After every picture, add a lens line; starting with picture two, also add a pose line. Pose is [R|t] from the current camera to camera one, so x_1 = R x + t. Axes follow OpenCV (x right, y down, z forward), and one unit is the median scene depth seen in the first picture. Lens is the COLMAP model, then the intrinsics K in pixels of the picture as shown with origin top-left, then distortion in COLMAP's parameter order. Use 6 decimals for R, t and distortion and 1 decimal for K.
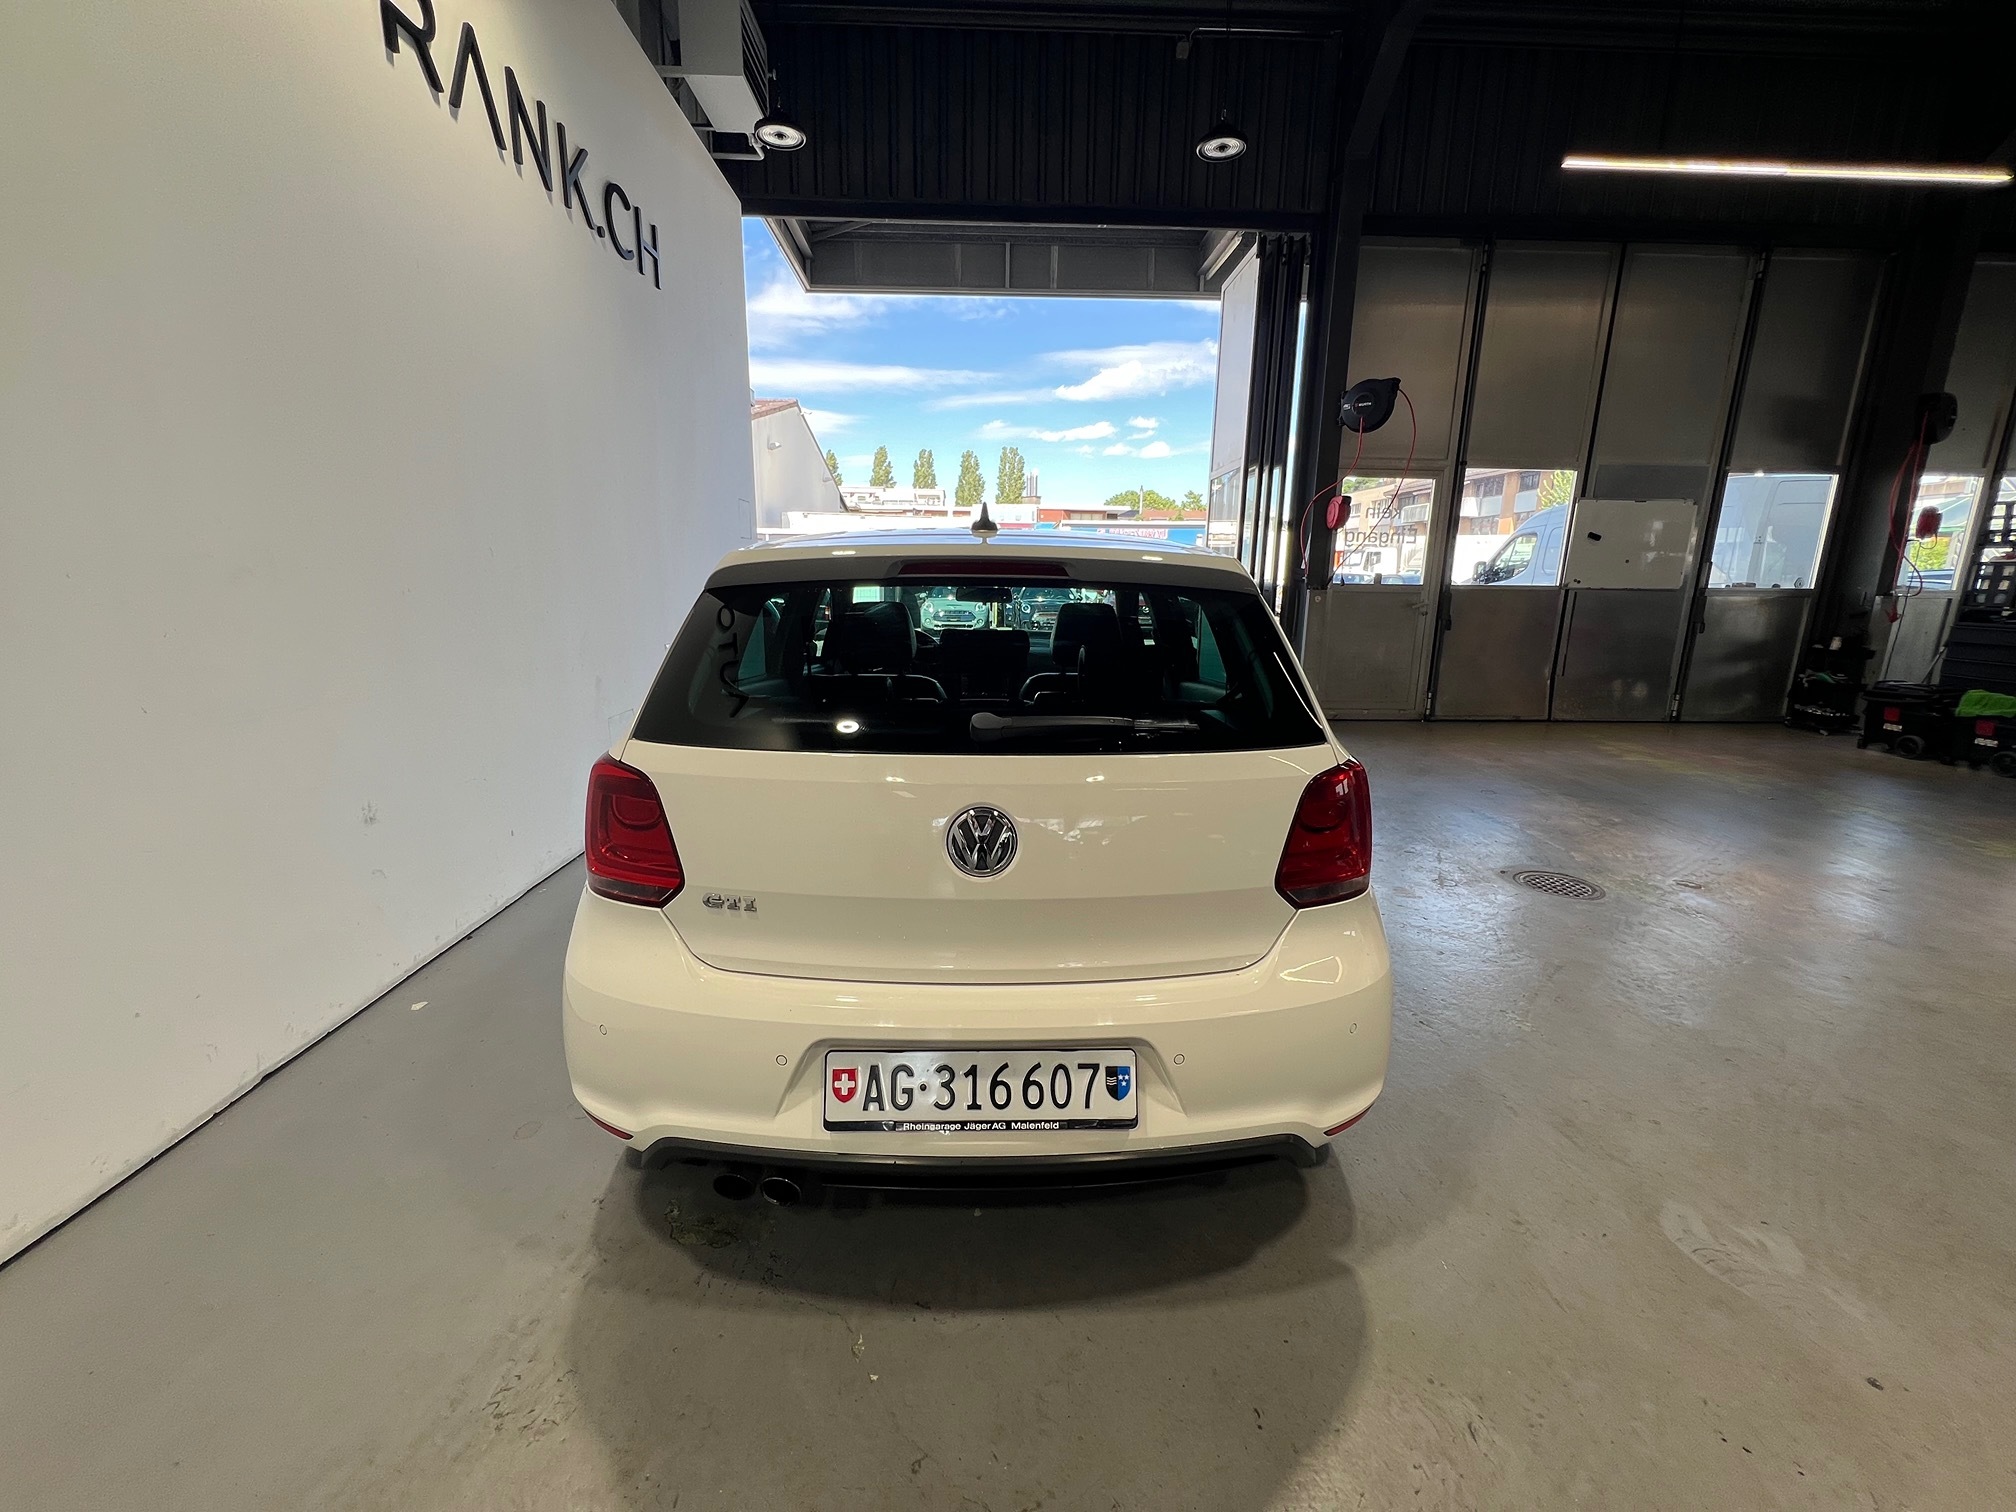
lens RADIAL K [[806.4, 0, 1003.1], [0, 806.4, 755.1], [0, 0, 1]] dist [-0.003826, 0.000484]
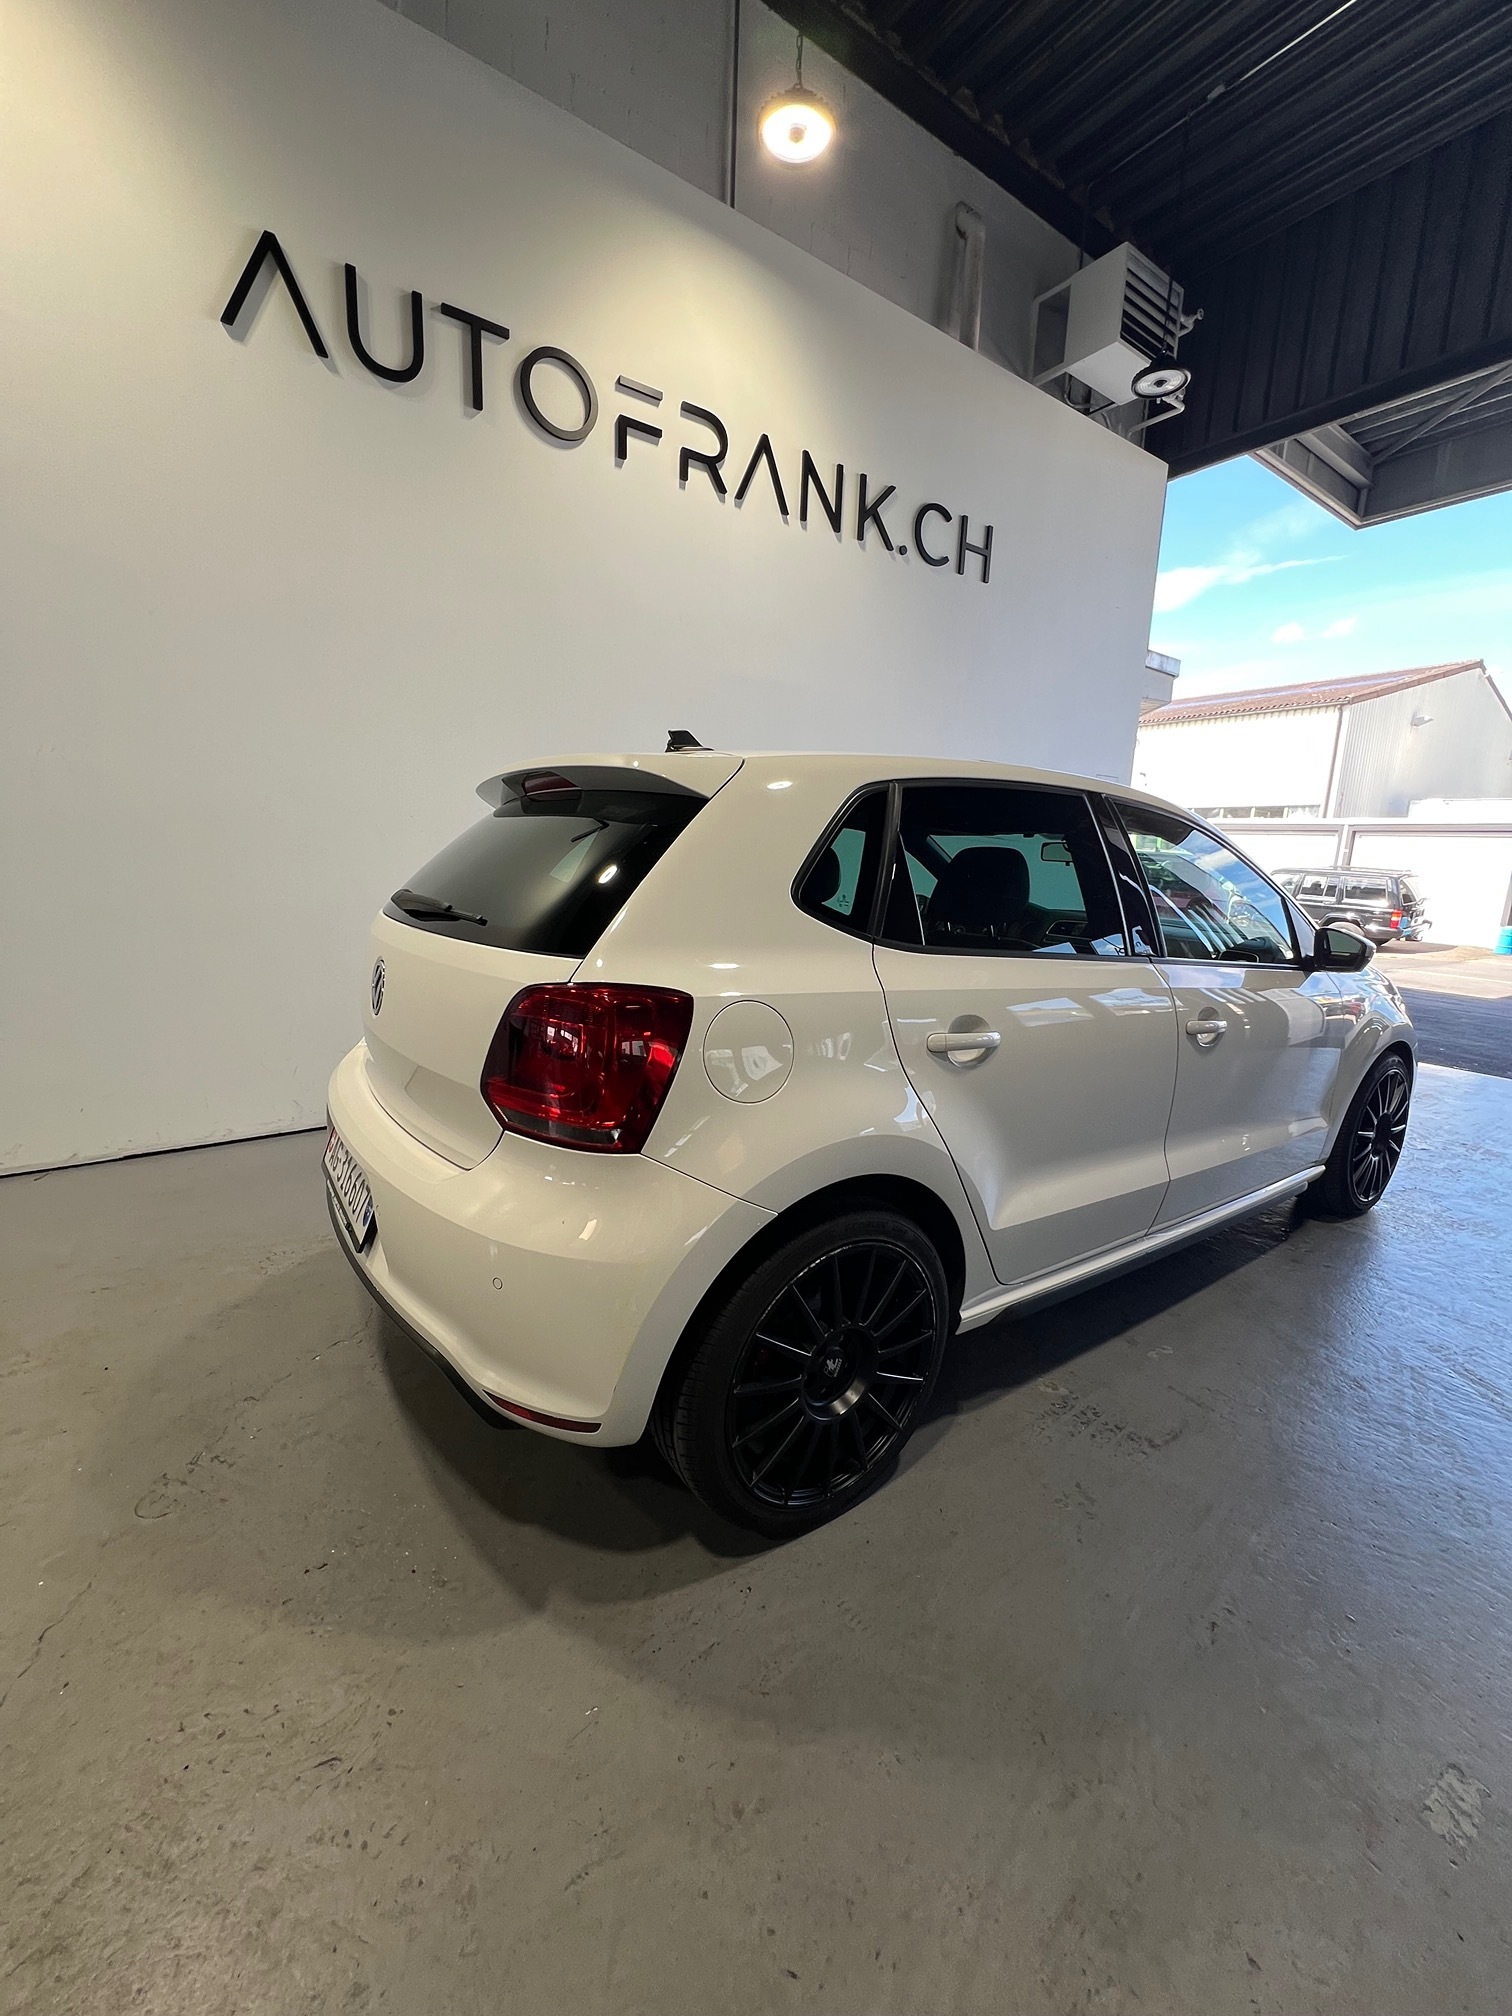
lens RADIAL K [[806.4, 0, 760.9], [0, 806.4, 1006.5], [0, 0, 1]] dist [-0.003826, 0.000484]
pose [[0.557887, 0.161493, -0.814053, 0.506835], [-0.208153, 0.976759, 0.051119, -0.020389], [0.803389, 0.140929, 0.578537, 0.281874]]
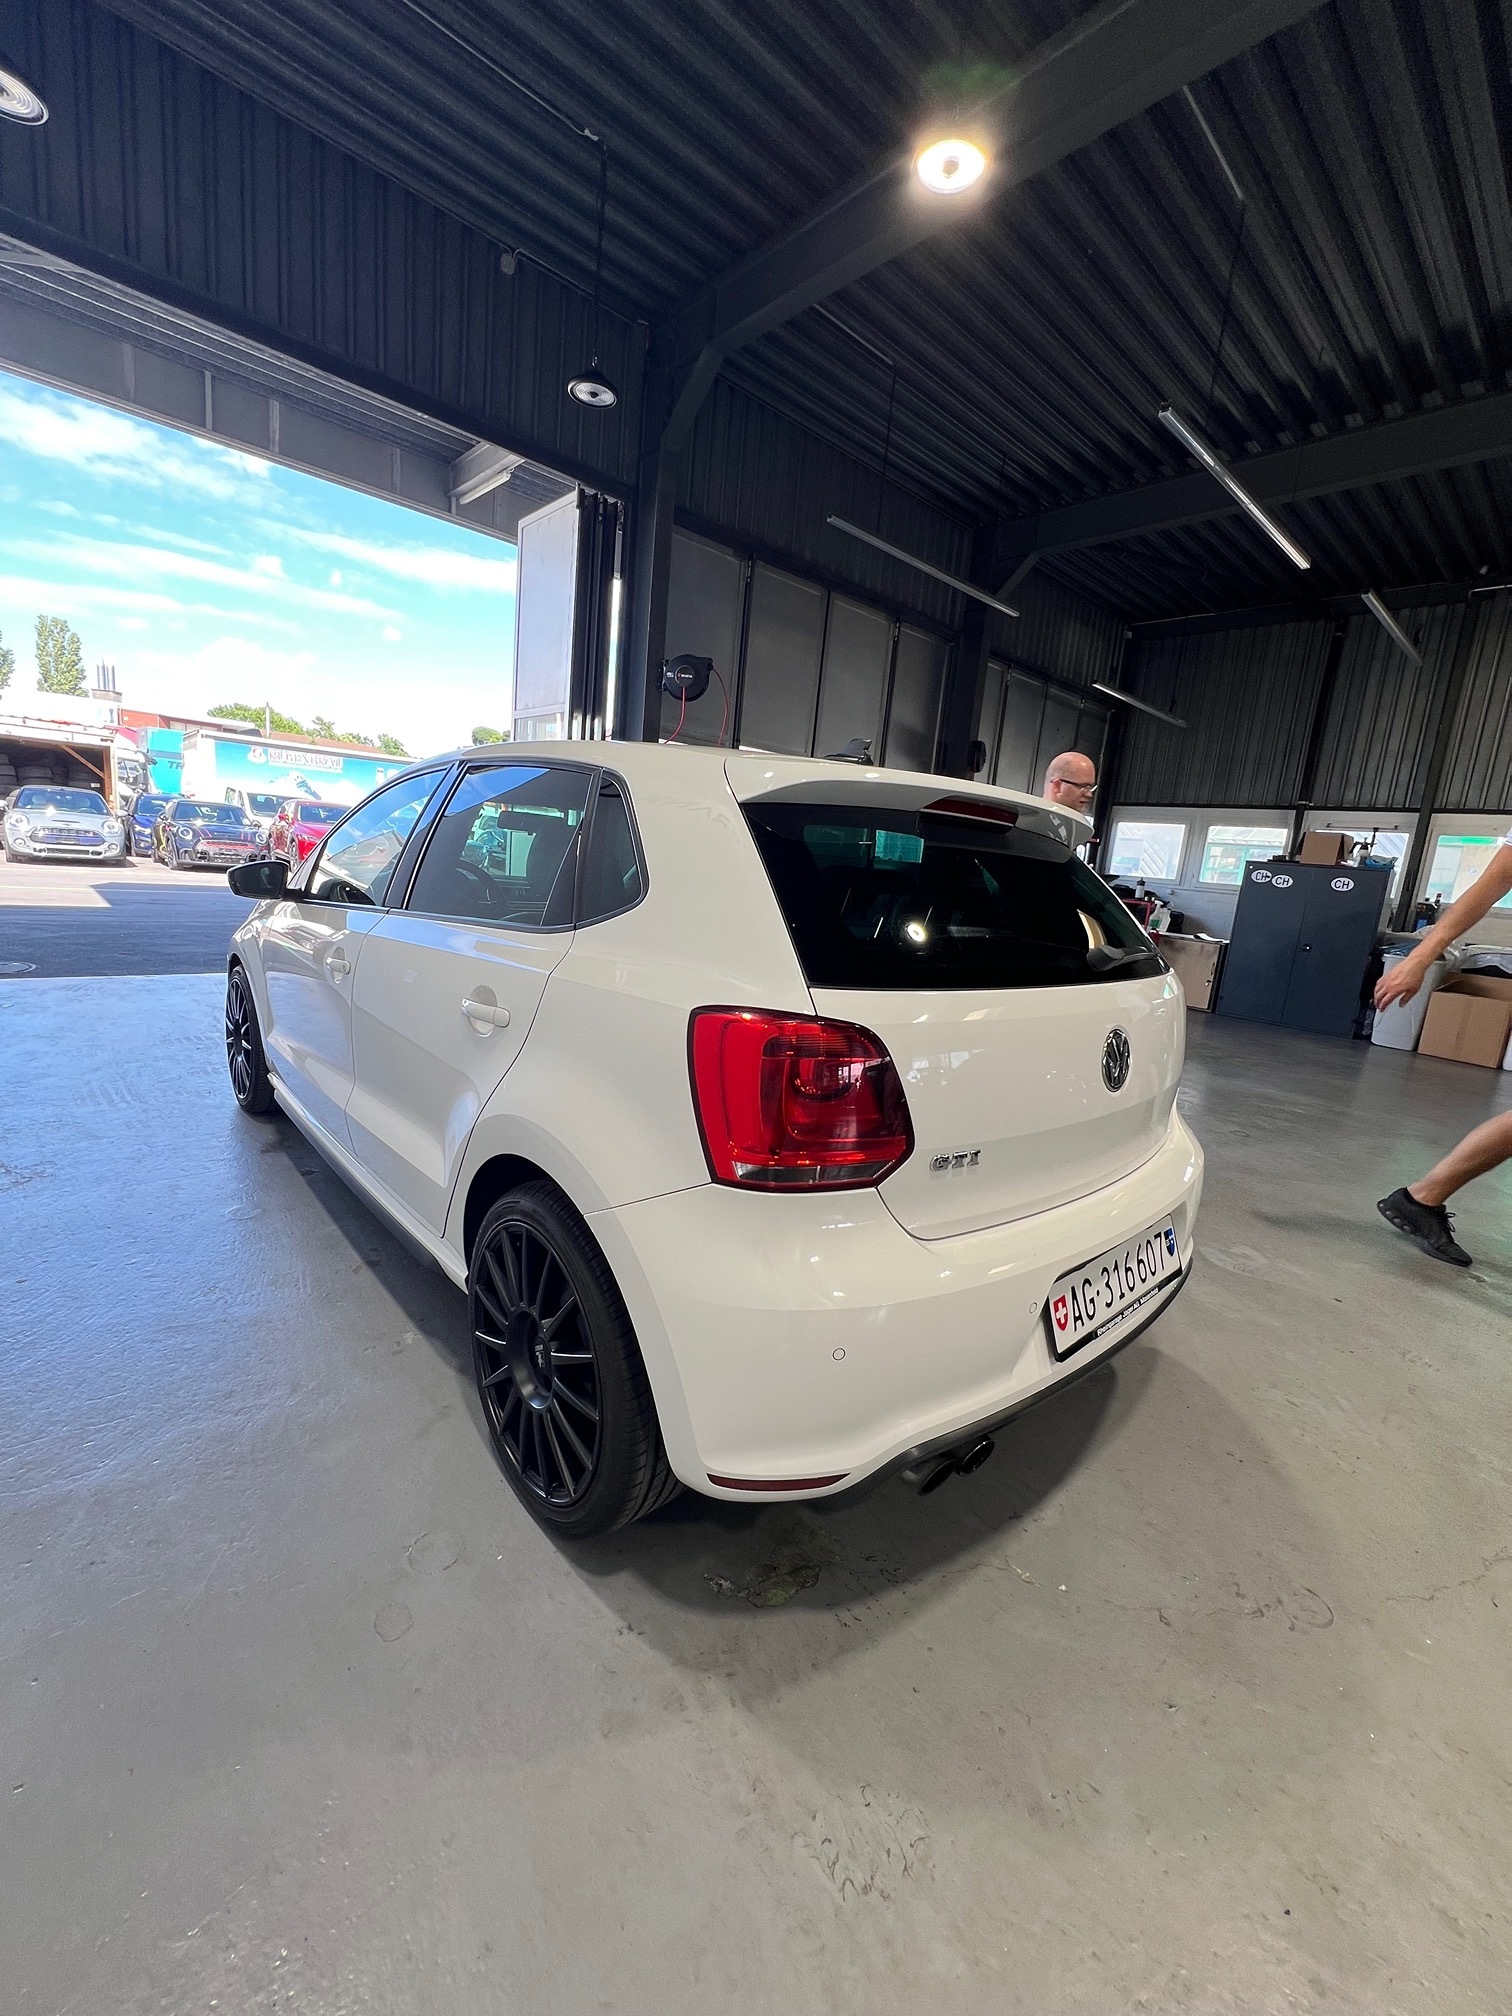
lens RADIAL K [[806.4, 0, 759.9], [0, 806.4, 1004.0], [0, 0, 1]] dist [-0.003826, 0.000484]
pose [[0.754849, -0.065920, 0.652577, -0.421732], [0.062890, 0.997627, 0.028029, -0.012420], [-0.652876, 0.019883, 0.757204, 0.176735]]
